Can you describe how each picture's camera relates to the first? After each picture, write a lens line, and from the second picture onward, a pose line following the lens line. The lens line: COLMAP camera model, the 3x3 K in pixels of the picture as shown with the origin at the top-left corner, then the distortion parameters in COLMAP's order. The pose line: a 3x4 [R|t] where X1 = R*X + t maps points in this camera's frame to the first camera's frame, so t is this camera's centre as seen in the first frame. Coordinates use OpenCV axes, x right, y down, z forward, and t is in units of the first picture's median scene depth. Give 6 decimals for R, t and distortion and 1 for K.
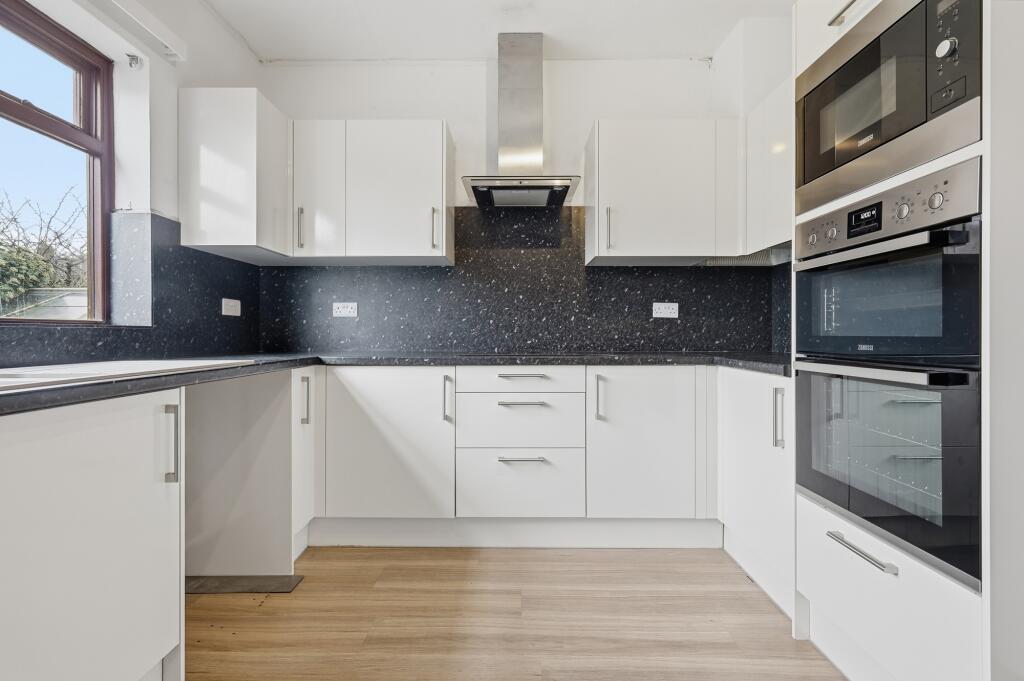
lens RADIAL K [[451.4, 0, 513.3], [0, 451.4, 334.5], [0, 0, 1]] dist [0.000791, -0.000262]
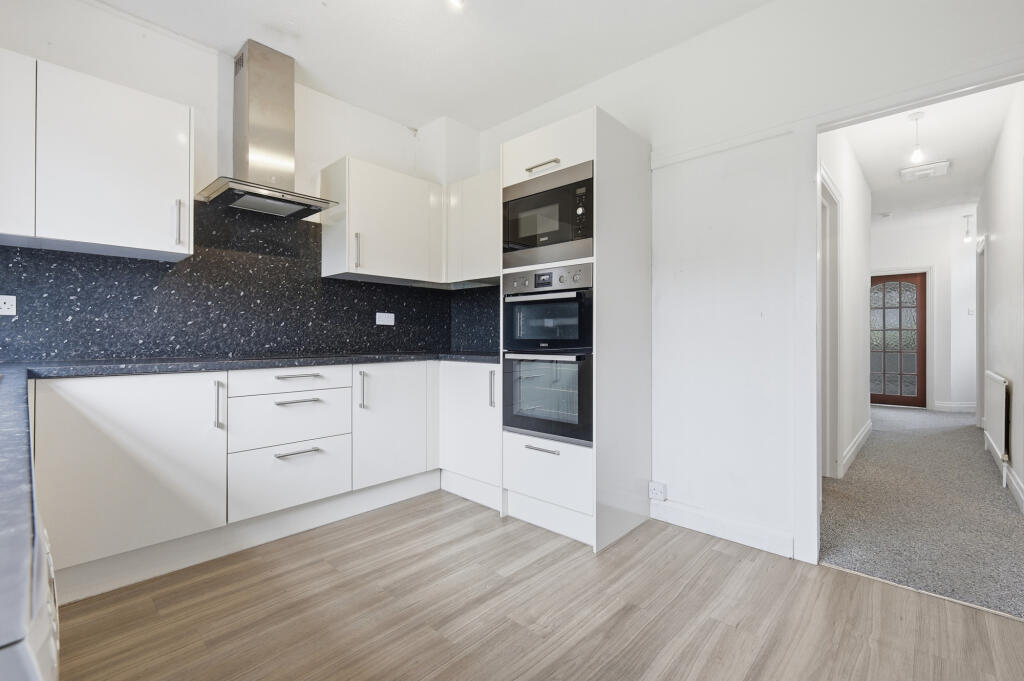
lens RADIAL K [[450.3, 0, 512.0], [0, 450.3, 340.5], [0, 0, 1]] dist [-0.001136, -0.000280]
pose [[0.673097, -0.005545, 0.739533, -0.444127], [0.001523, 0.999980, 0.006112, -0.001767], [-0.739552, -0.002987, 0.673092, -0.124190]]
